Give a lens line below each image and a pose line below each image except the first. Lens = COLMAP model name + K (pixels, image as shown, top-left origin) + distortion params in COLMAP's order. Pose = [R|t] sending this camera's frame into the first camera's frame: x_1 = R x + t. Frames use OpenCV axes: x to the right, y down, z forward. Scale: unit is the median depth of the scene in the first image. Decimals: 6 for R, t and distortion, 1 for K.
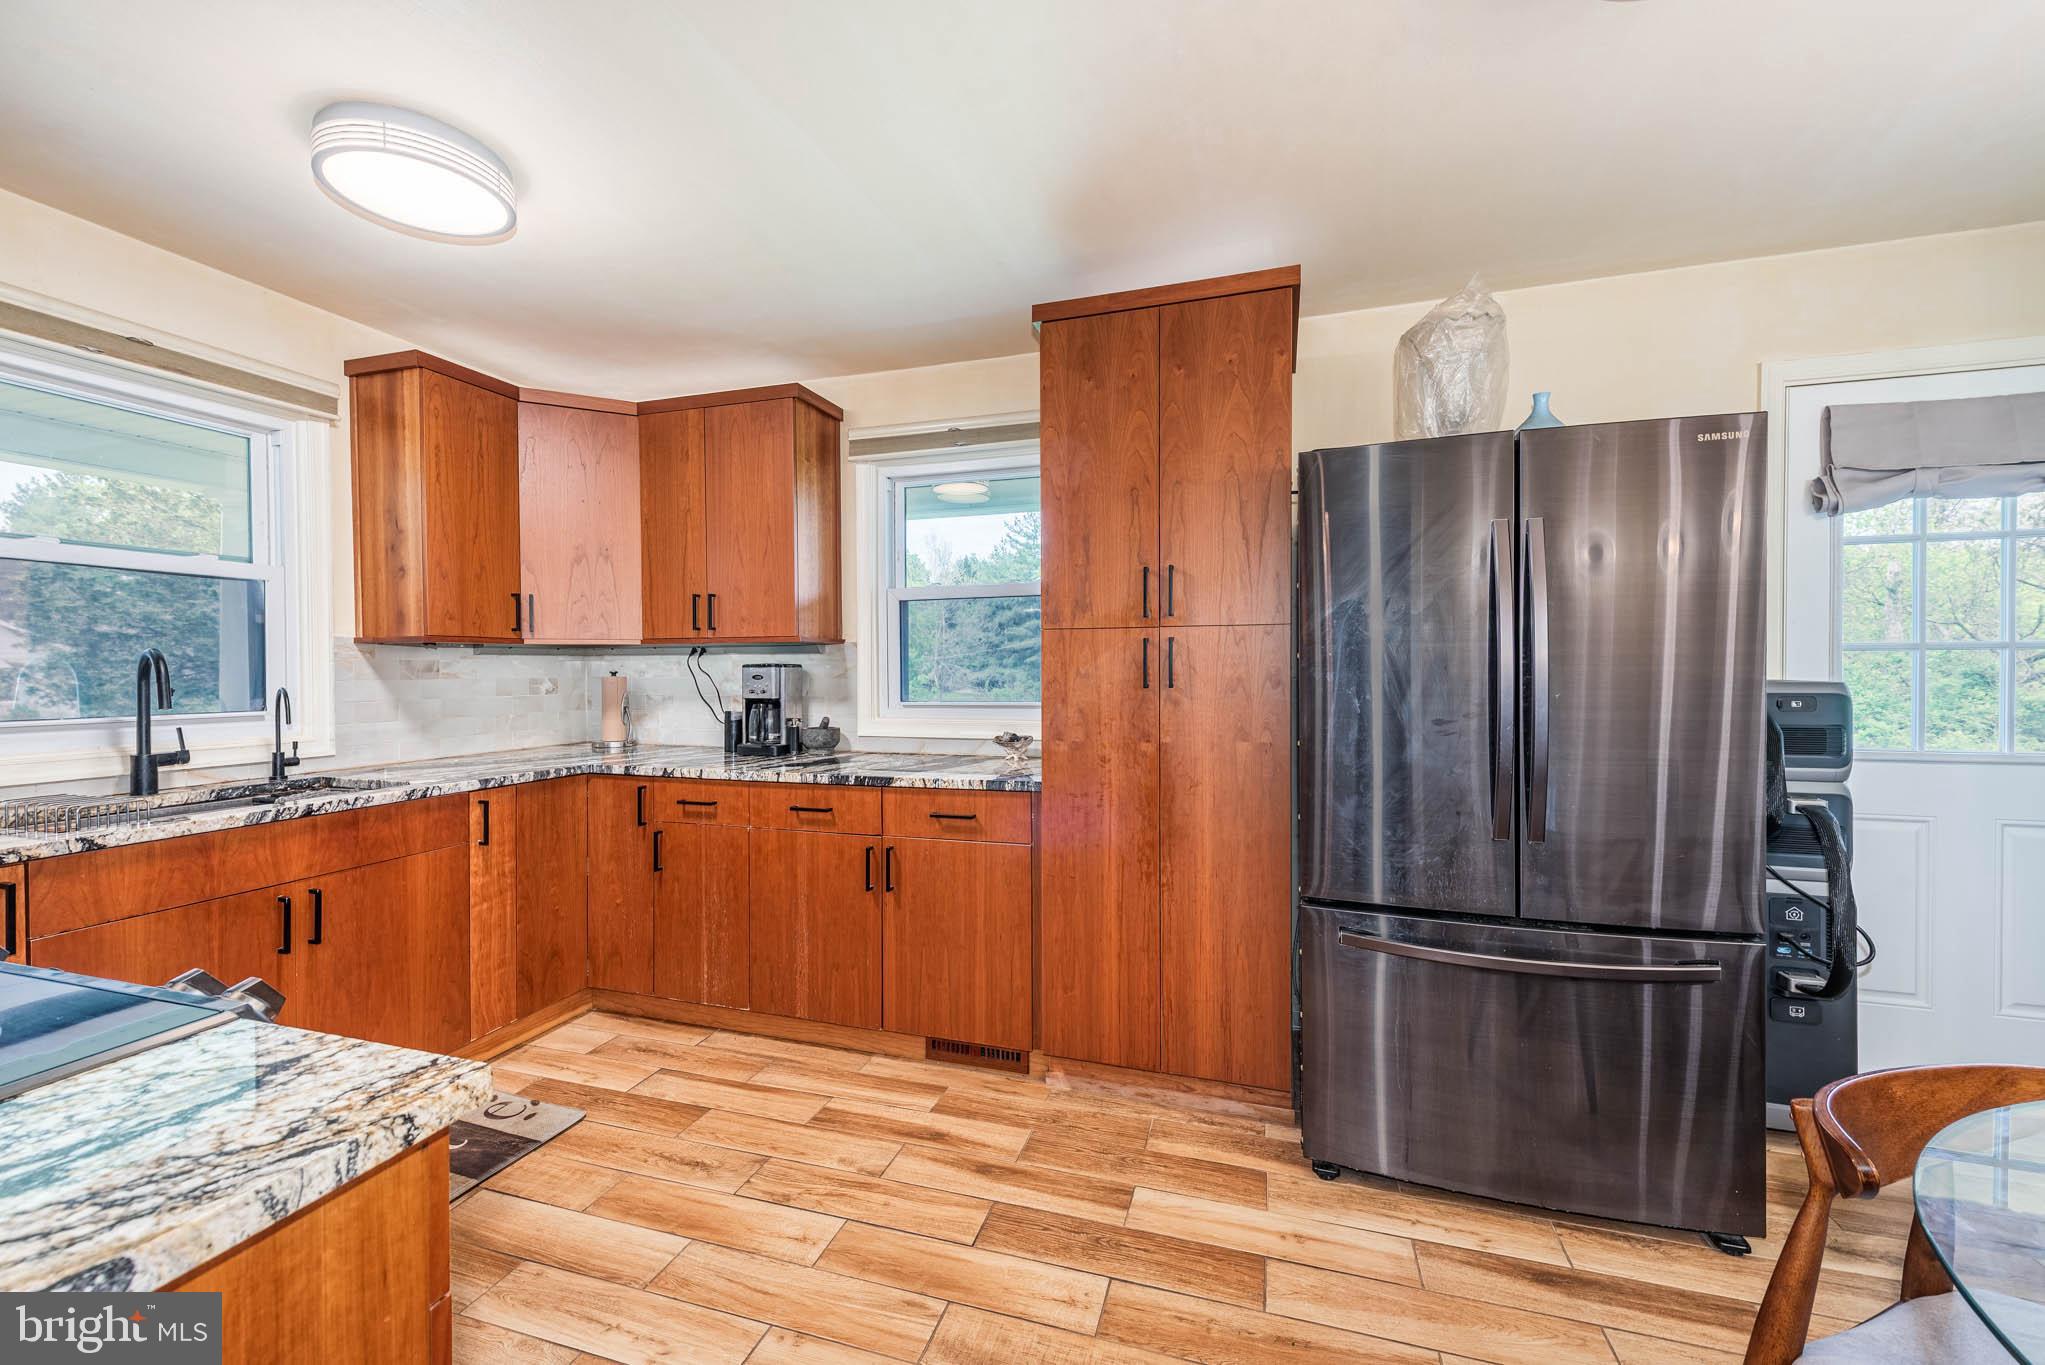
lens RADIAL K [[806.5, 0, 1039.8], [0, 806.5, 681.4], [0, 0, 1]] dist [0.012134, -0.000414]
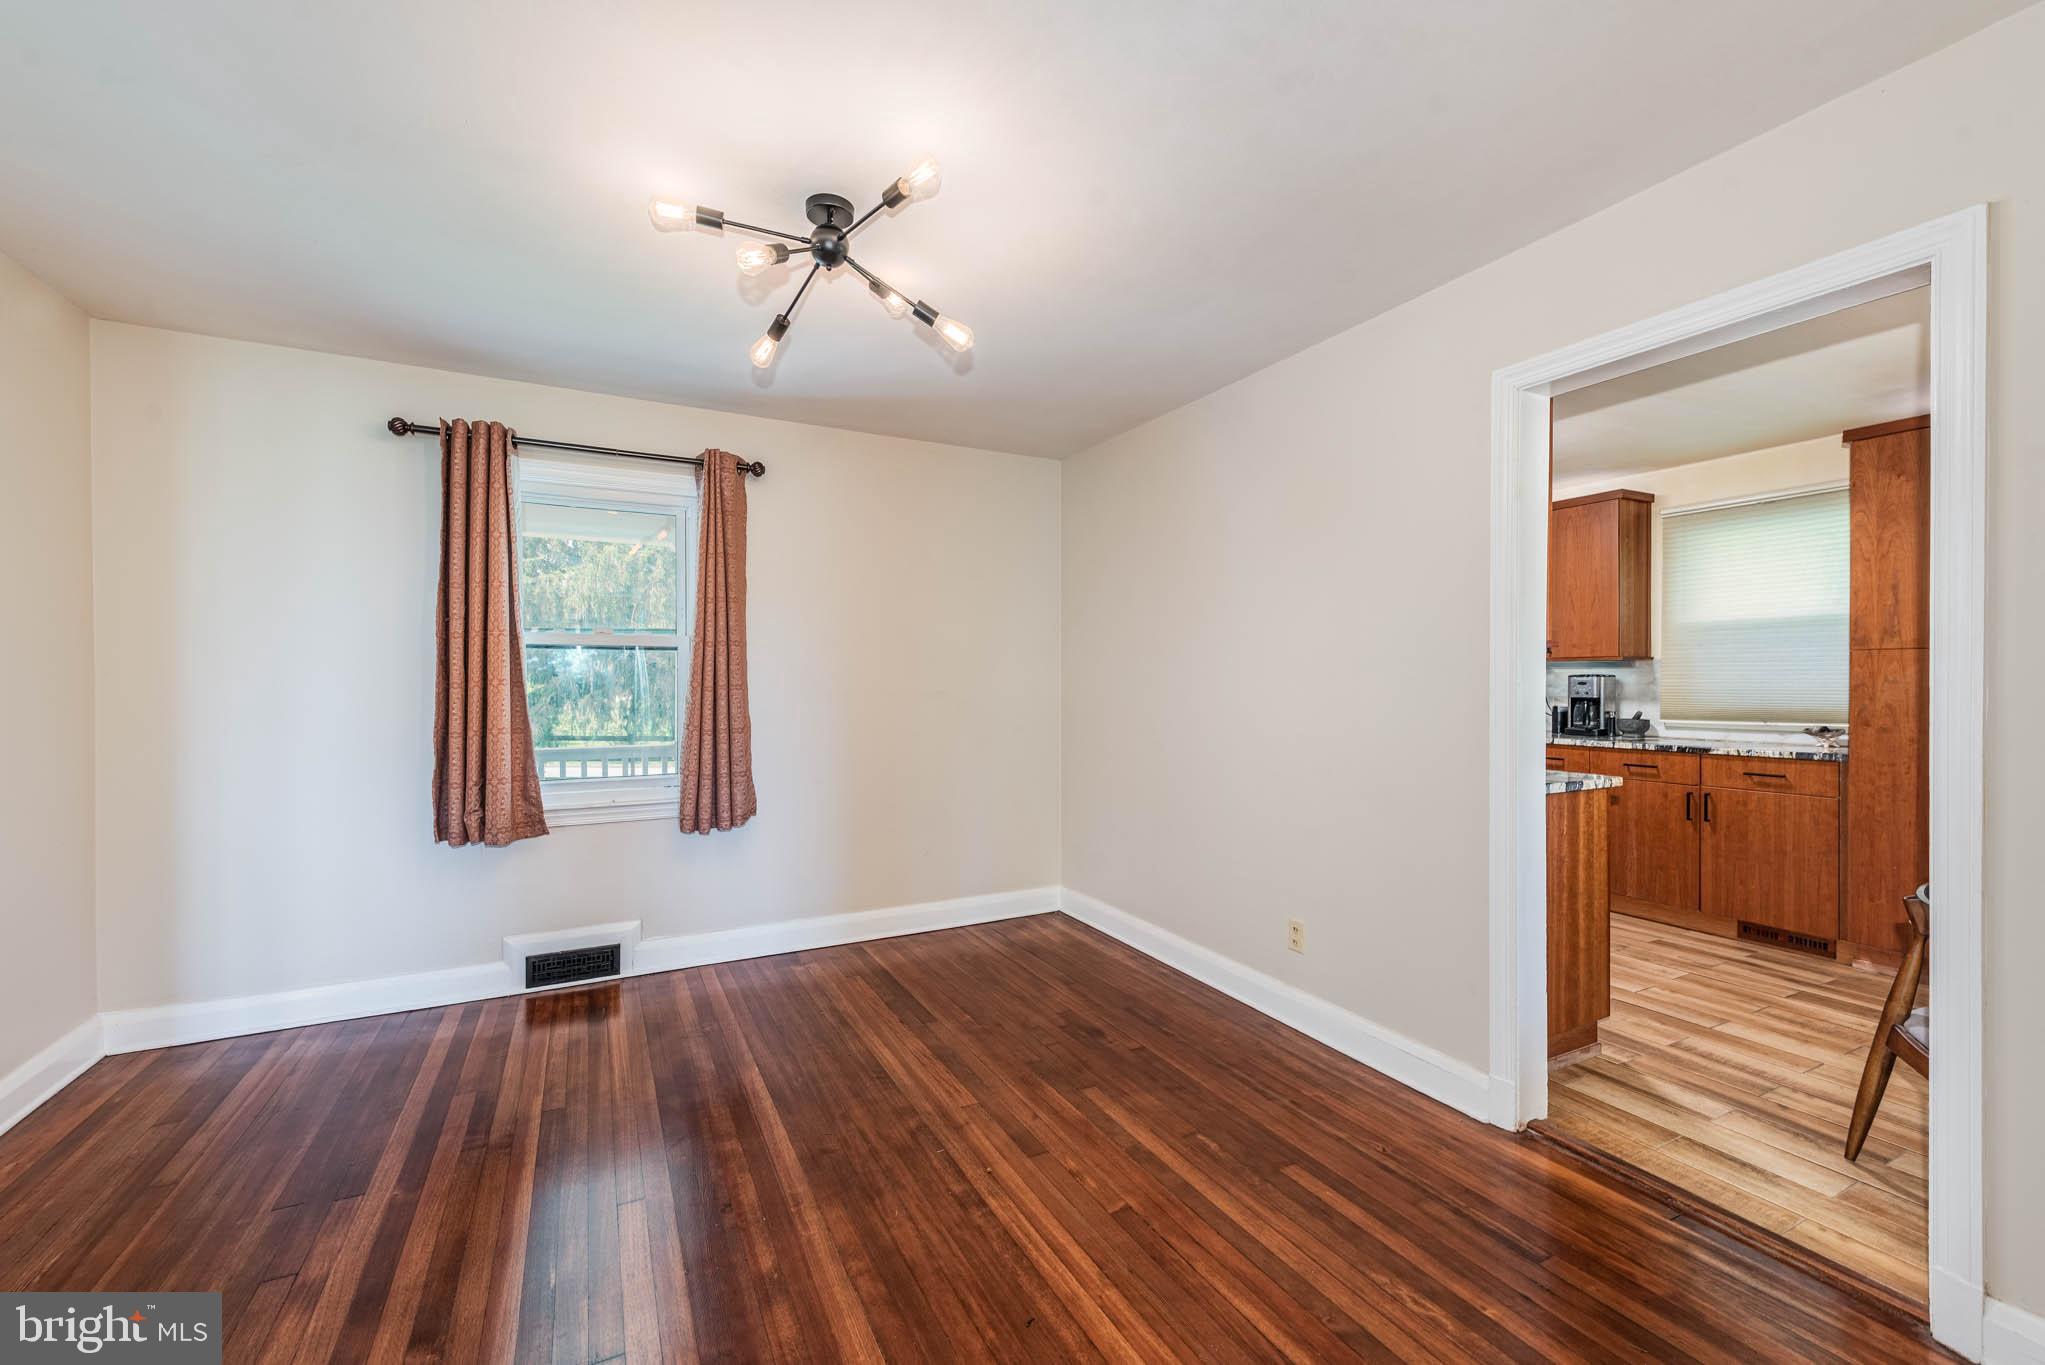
lens RADIAL K [[831.7, 0, 988.0], [0, 831.7, 685.8], [0, 0, 1]] dist [0.003262, -0.000178]
pose [[0.680793, 0.006917, -0.732443, 0.045505], [-0.014835, 0.999881, -0.004347, 0.029447], [0.732325, 0.013826, 0.680814, -1.142759]]
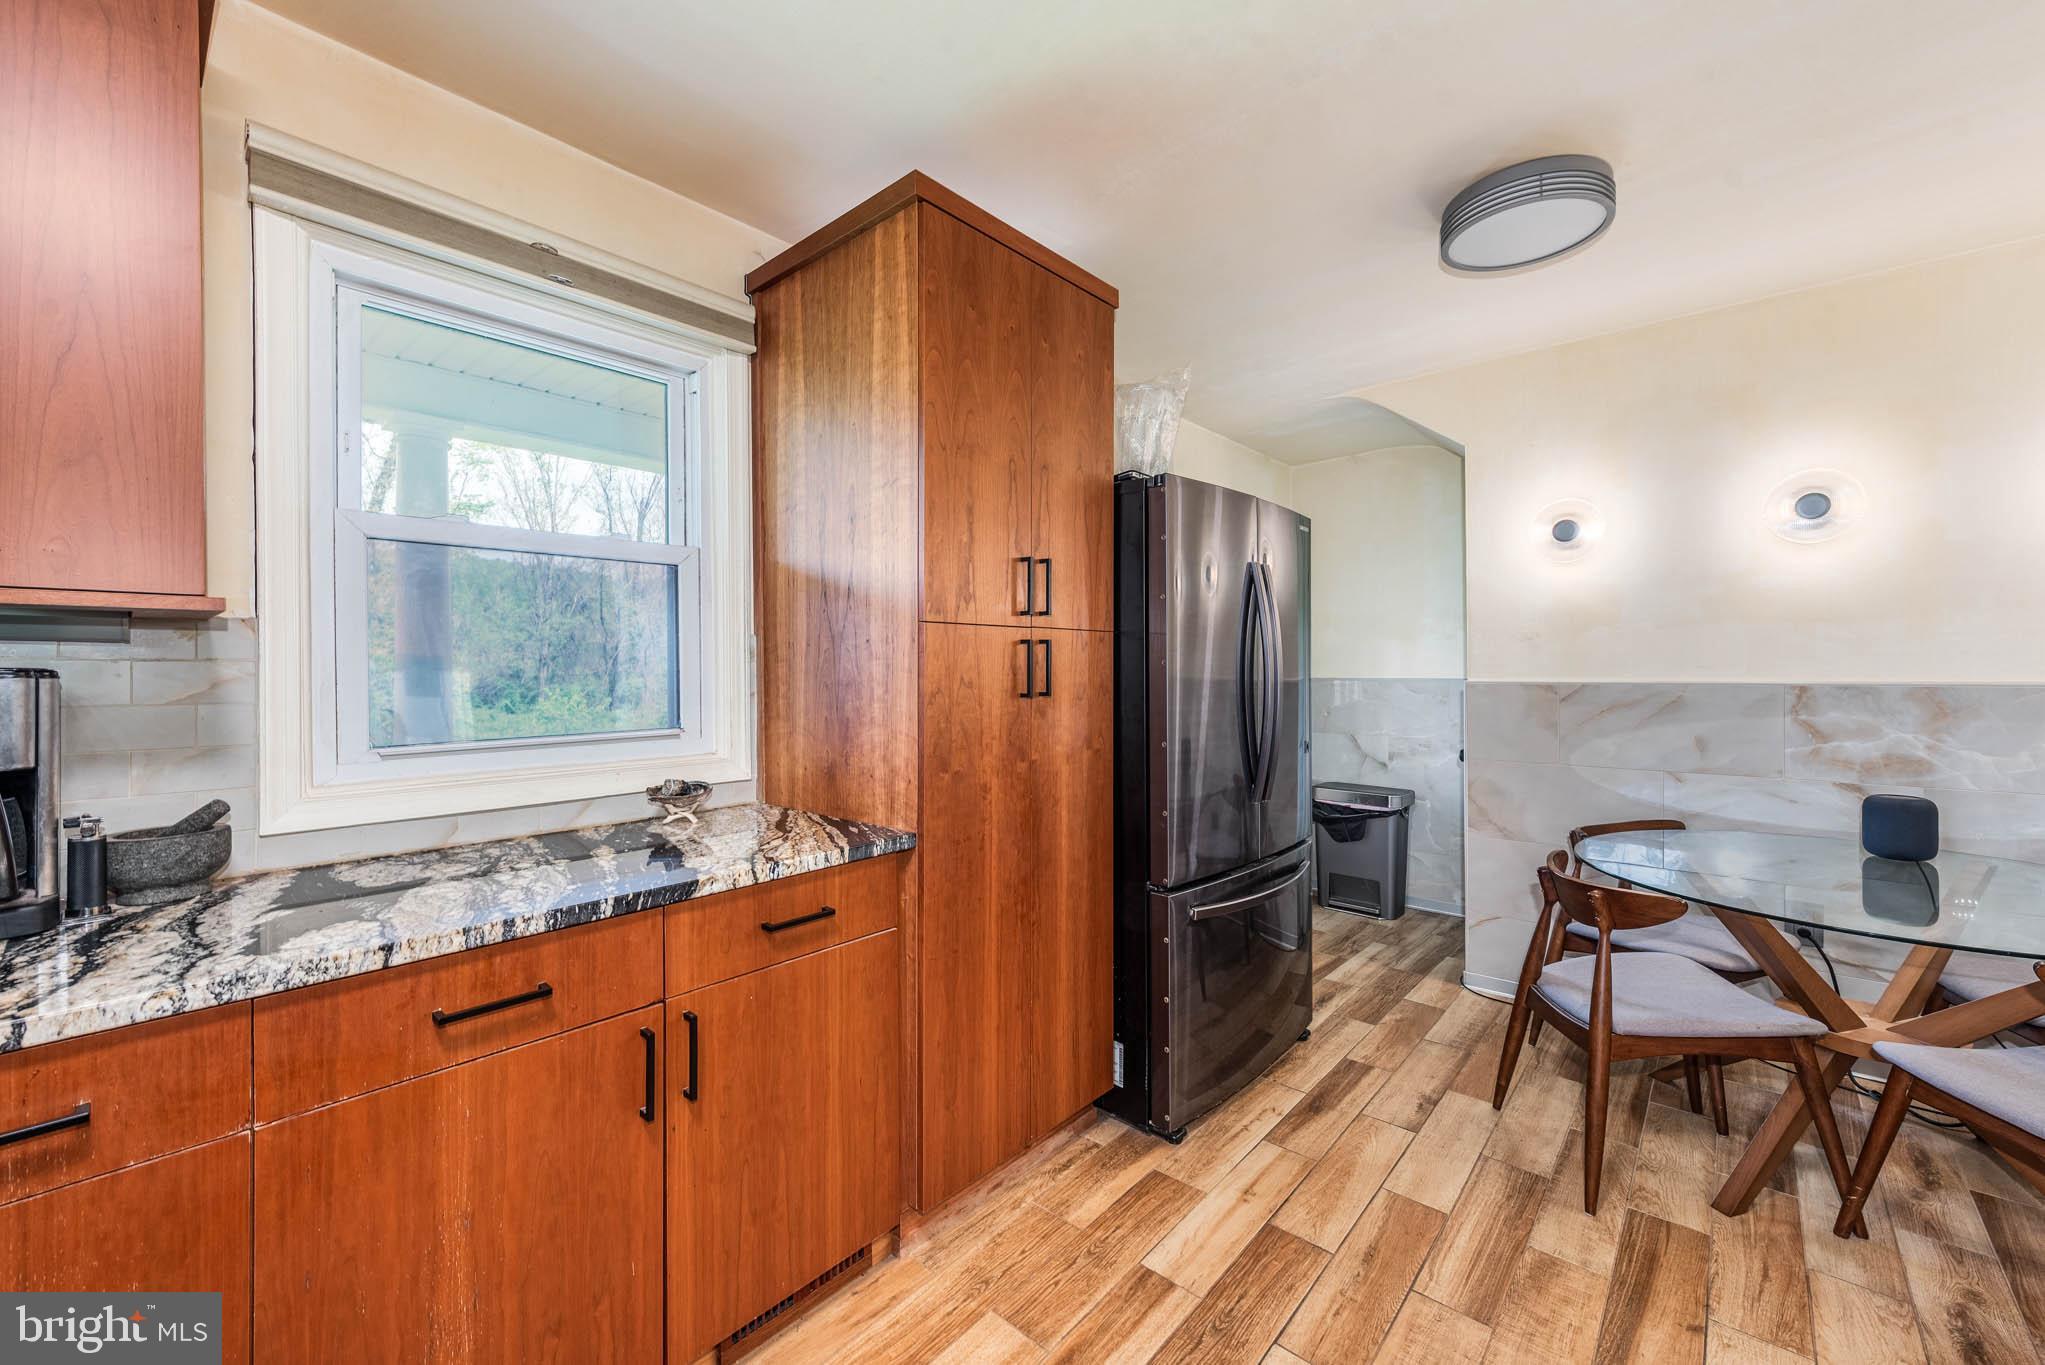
lens RADIAL K [[825.5, 0, 998.6], [0, 825.5, 665.6], [0, 0, 1]] dist [0.011571, -0.000136]
pose [[0.417616, 0.002774, 0.908619, -0.626242], [0.015957, 0.999819, -0.010386, -0.015969], [-0.908483, 0.018836, 0.417496, 0.611432]]
